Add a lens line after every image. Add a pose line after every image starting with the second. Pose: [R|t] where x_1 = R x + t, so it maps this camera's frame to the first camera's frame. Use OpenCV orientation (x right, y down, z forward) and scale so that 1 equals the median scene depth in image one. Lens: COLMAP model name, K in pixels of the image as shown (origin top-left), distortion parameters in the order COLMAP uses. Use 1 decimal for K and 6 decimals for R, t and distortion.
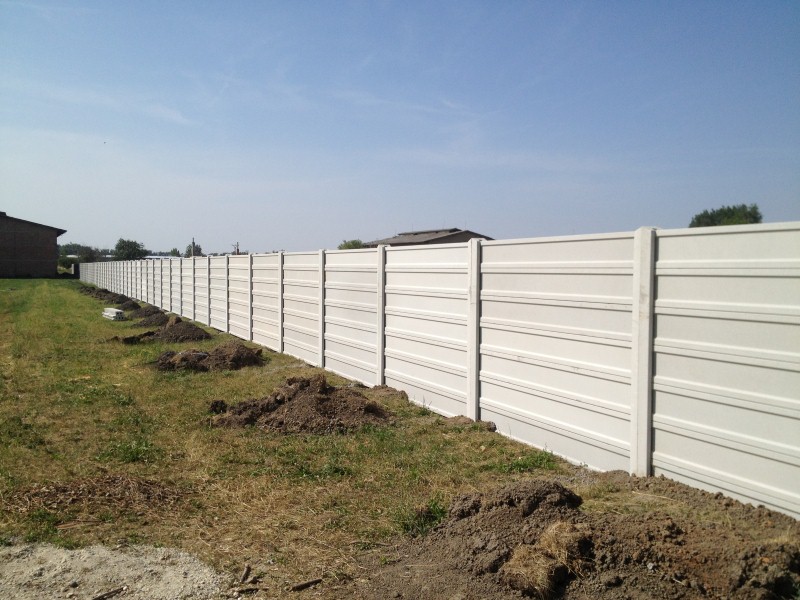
lens RADIAL K [[729.5, 0, 400.0], [0, 729.5, 300.0], [0, 0, 1]] dist [0.121014, -0.225549]
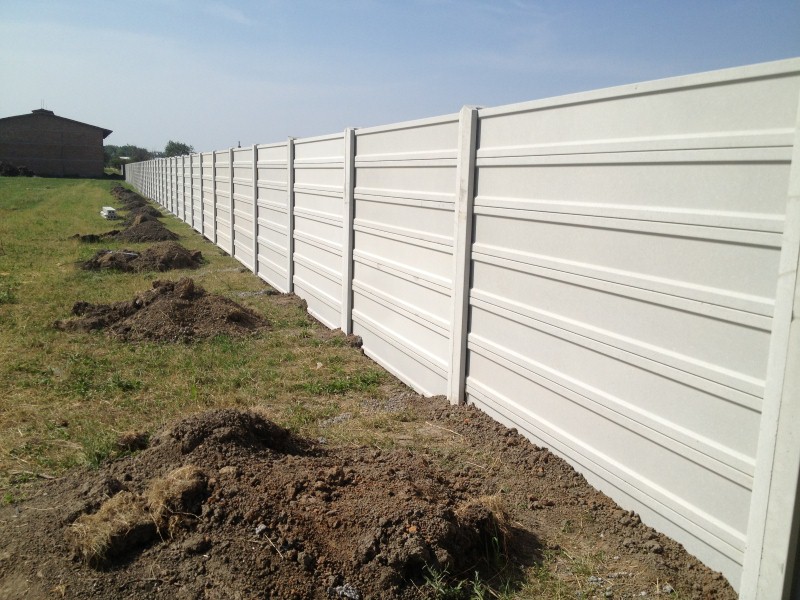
lens RADIAL K [[729.5, 0, 400.0], [0, 729.5, 300.0], [0, 0, 1]] dist [0.121014, -0.225549]
pose [[0.997337, 0.034062, -0.064488, 0.319017], [-0.025976, 0.992151, 0.122317, 0.016109], [0.068148, -0.120317, 0.990394, 0.170715]]
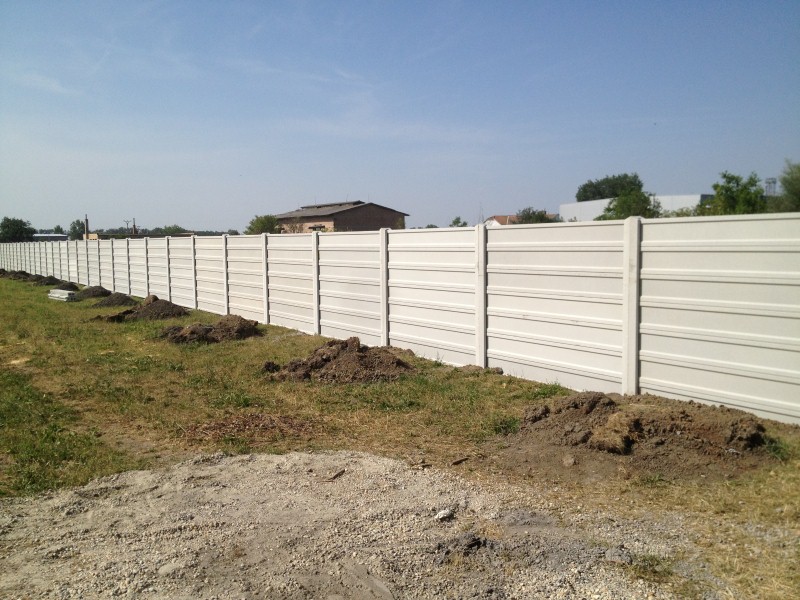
lens RADIAL K [[721.8, 0, 400.0], [0, 721.8, 300.0], [0, 0, 1]] dist [0.166791, -0.389083]
pose [[0.990592, -0.033654, 0.132648, -0.290622], [0.028507, 0.998772, 0.040510, -0.010659], [-0.133848, -0.036347, 0.990335, -0.313315]]
